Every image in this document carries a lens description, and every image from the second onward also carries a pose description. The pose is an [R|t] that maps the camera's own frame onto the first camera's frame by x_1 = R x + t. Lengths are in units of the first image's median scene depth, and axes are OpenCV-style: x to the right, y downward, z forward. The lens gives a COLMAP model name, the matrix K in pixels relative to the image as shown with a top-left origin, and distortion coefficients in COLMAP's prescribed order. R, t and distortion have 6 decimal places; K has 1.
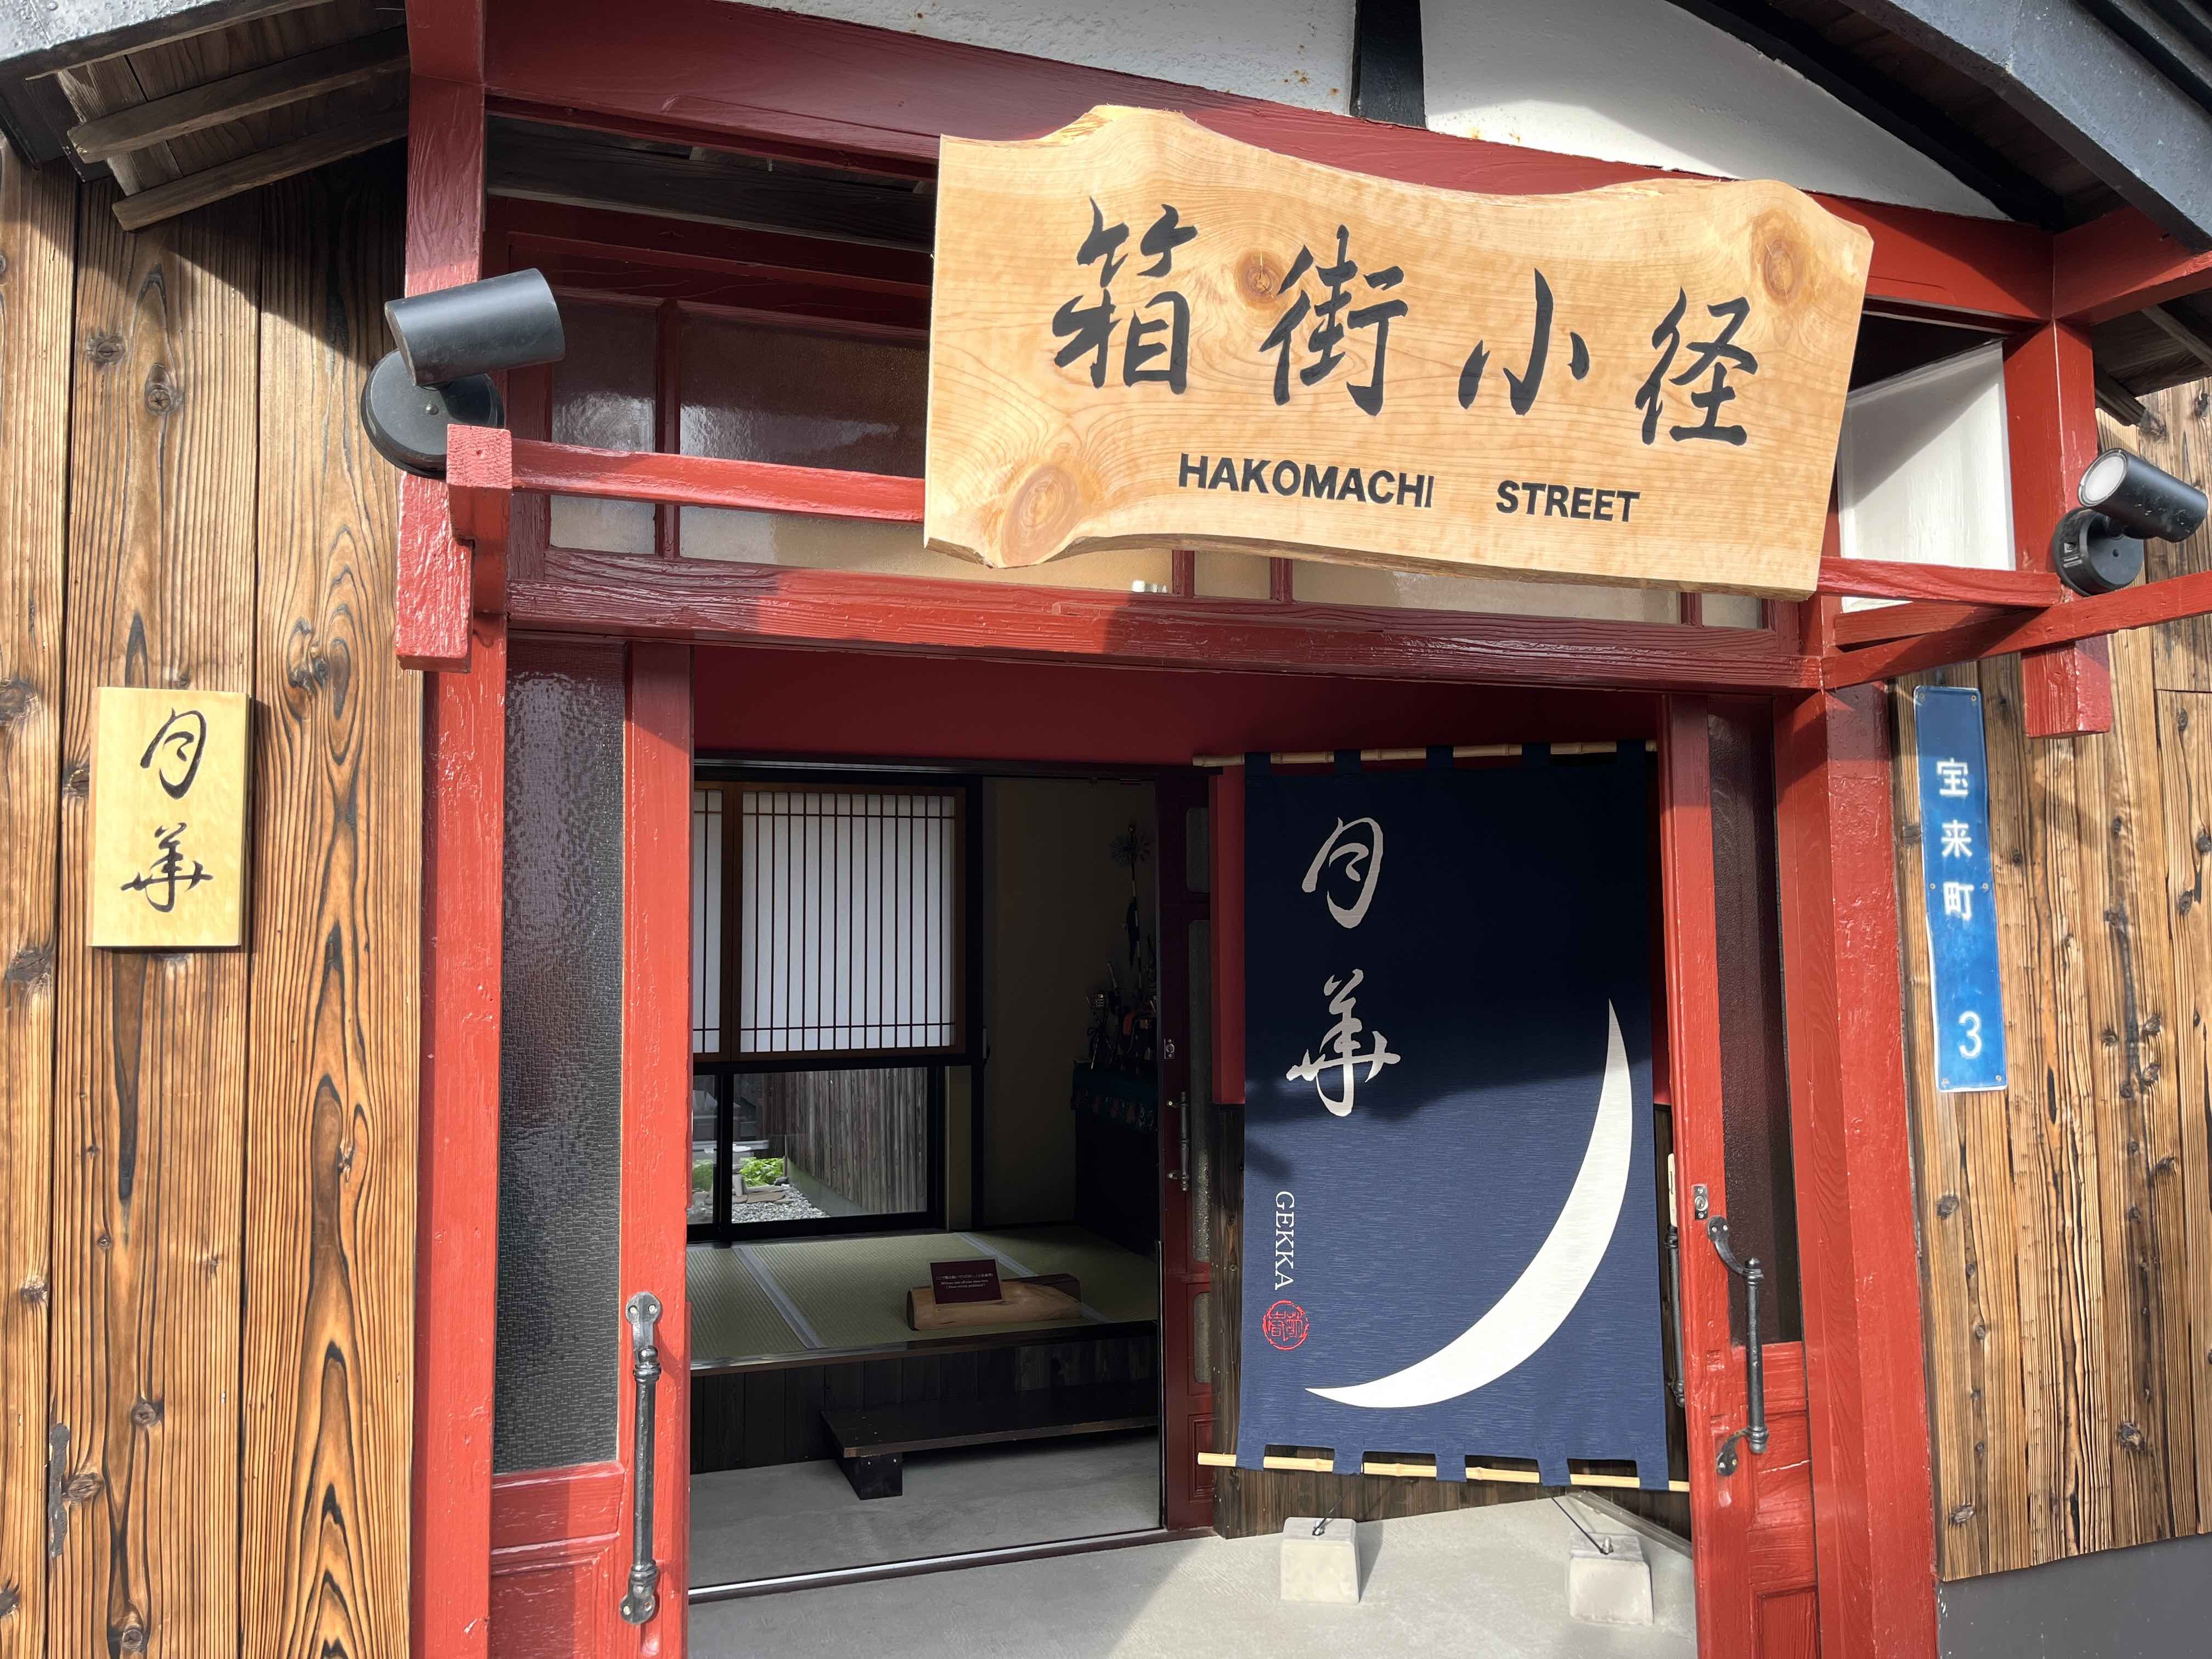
lens RADIAL K [[1667.4, 0, 1106.9], [0, 1667.4, 840.7], [0, 0, 1]] dist [0.033508, 0.000192]
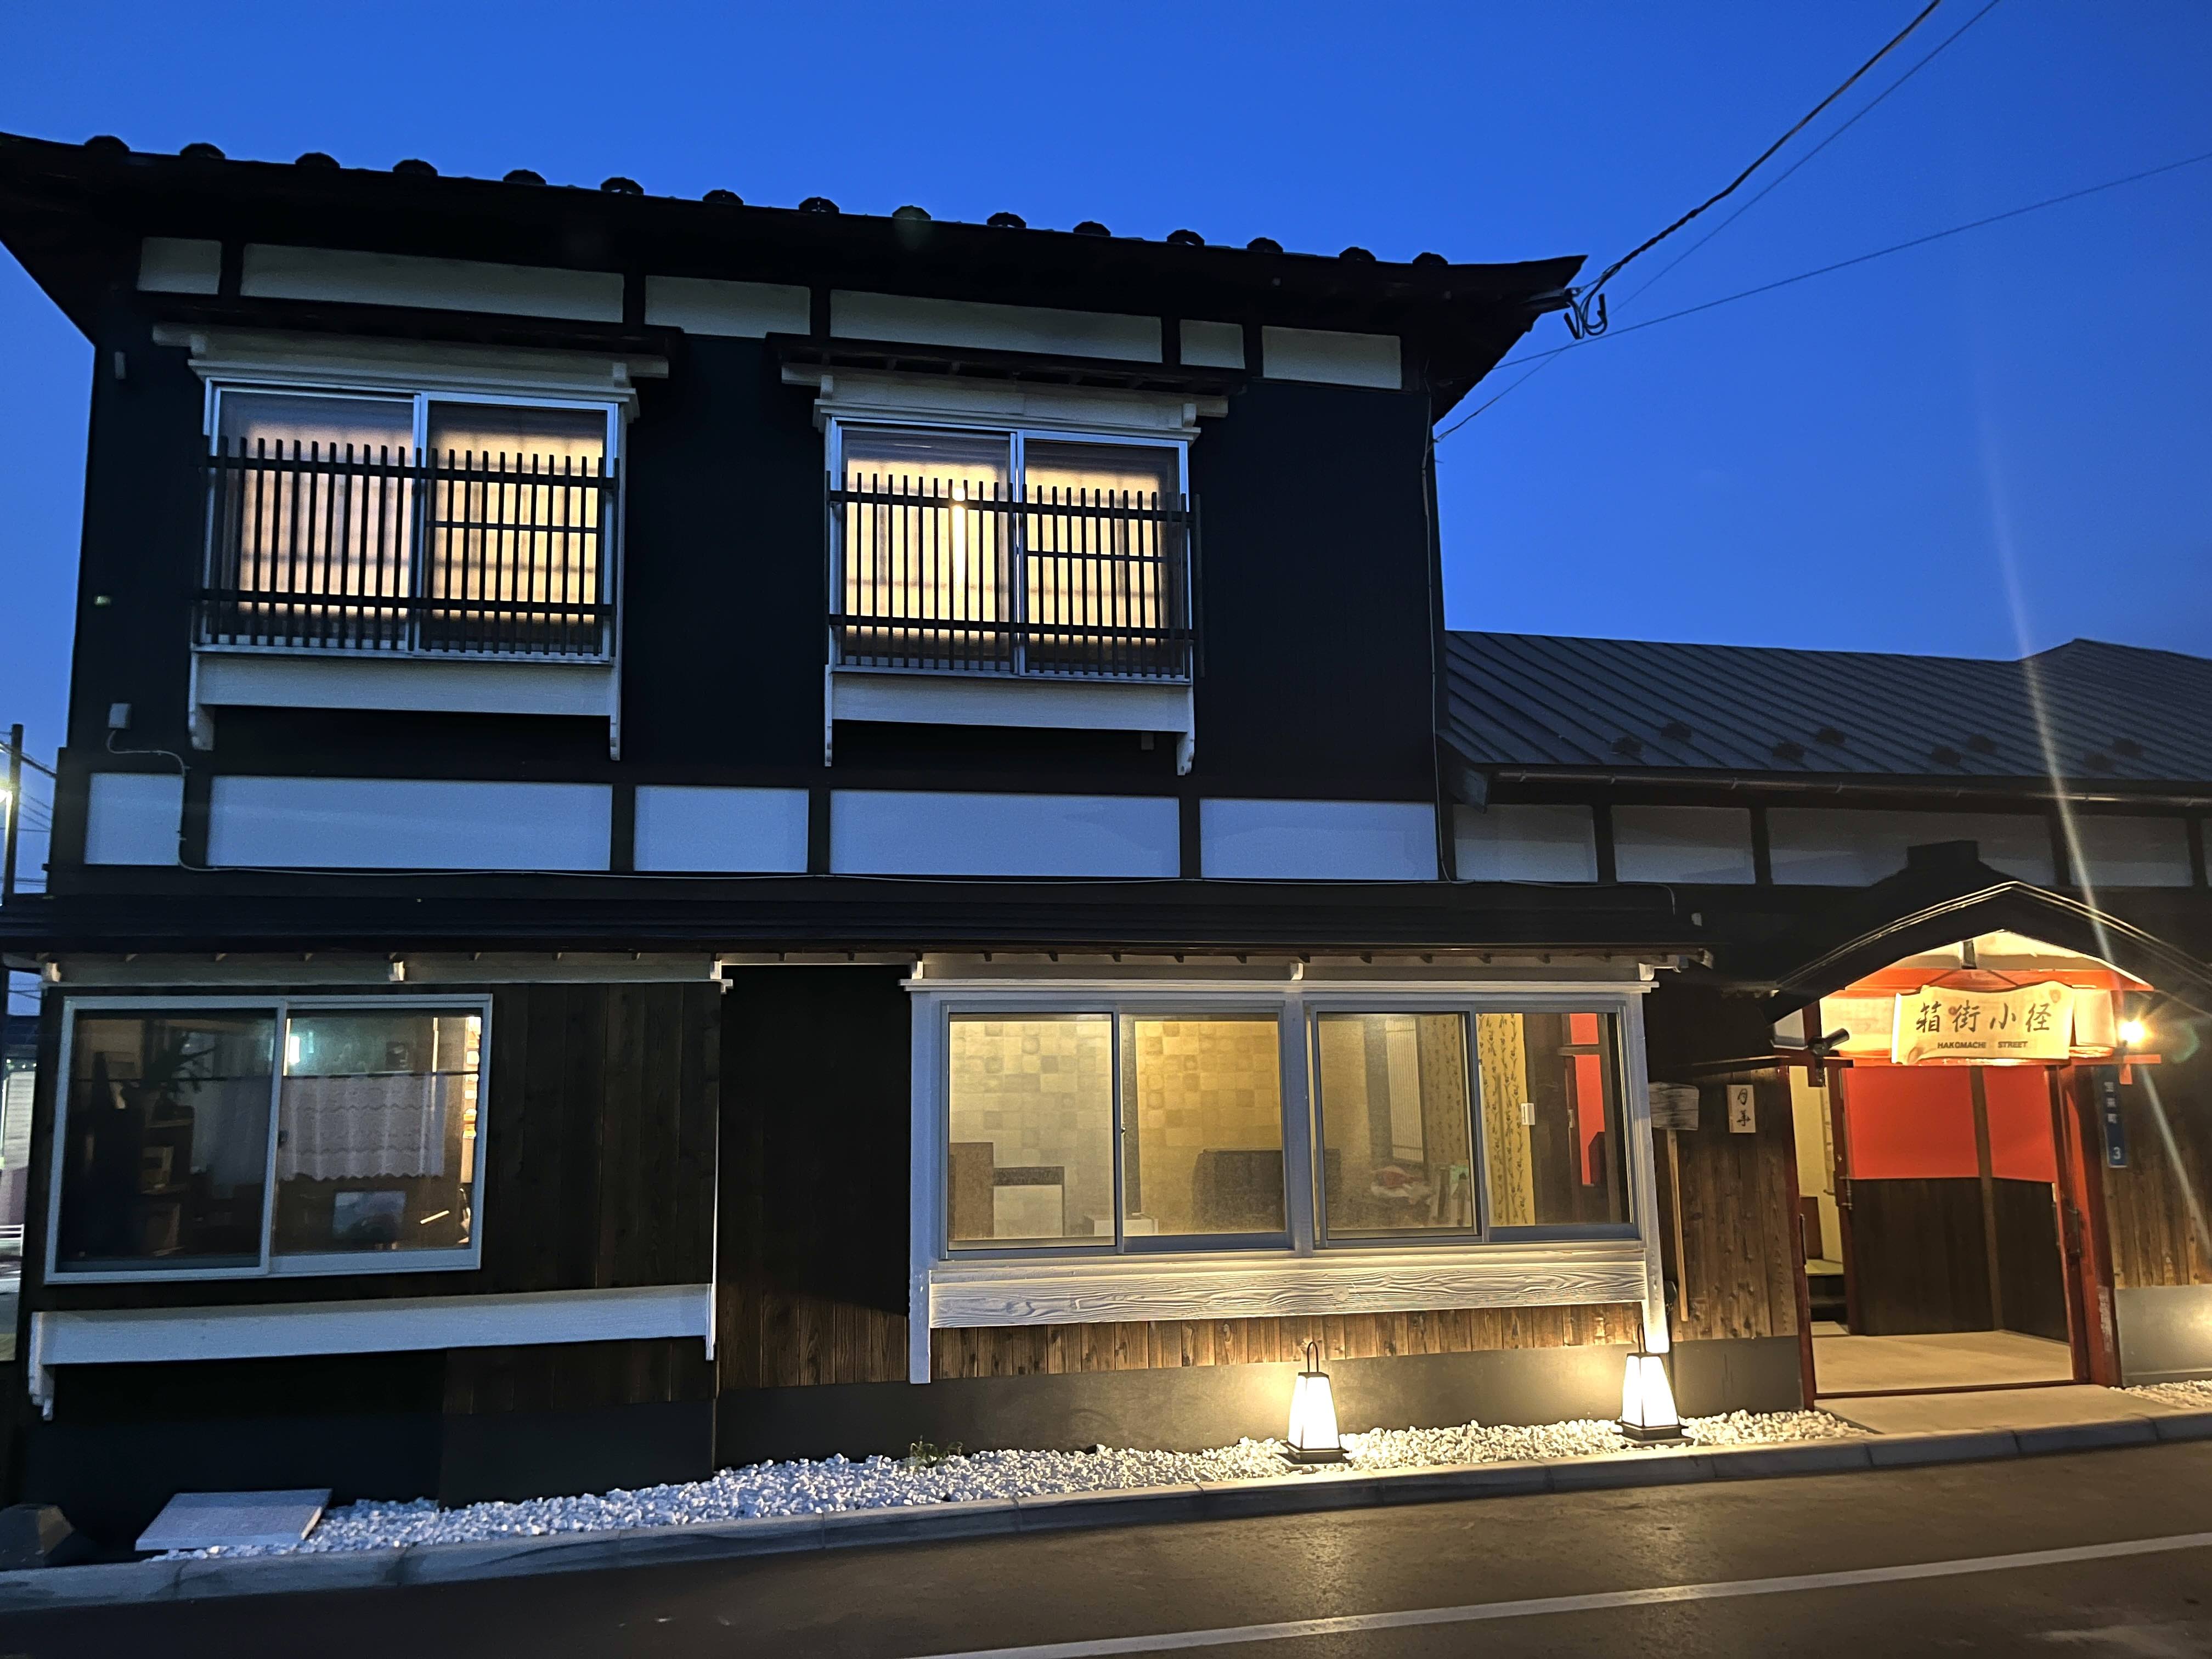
lens RADIAL K [[1667.4, 0, 1103.8], [0, 1667.4, 818.9], [0, 0, 1]] dist [0.033508, 0.000192]
pose [[0.991267, -0.019088, -0.130479, -1.866333], [0.009728, 0.997357, -0.071997, -0.575569], [0.131508, 0.070099, 0.988833, -4.684167]]
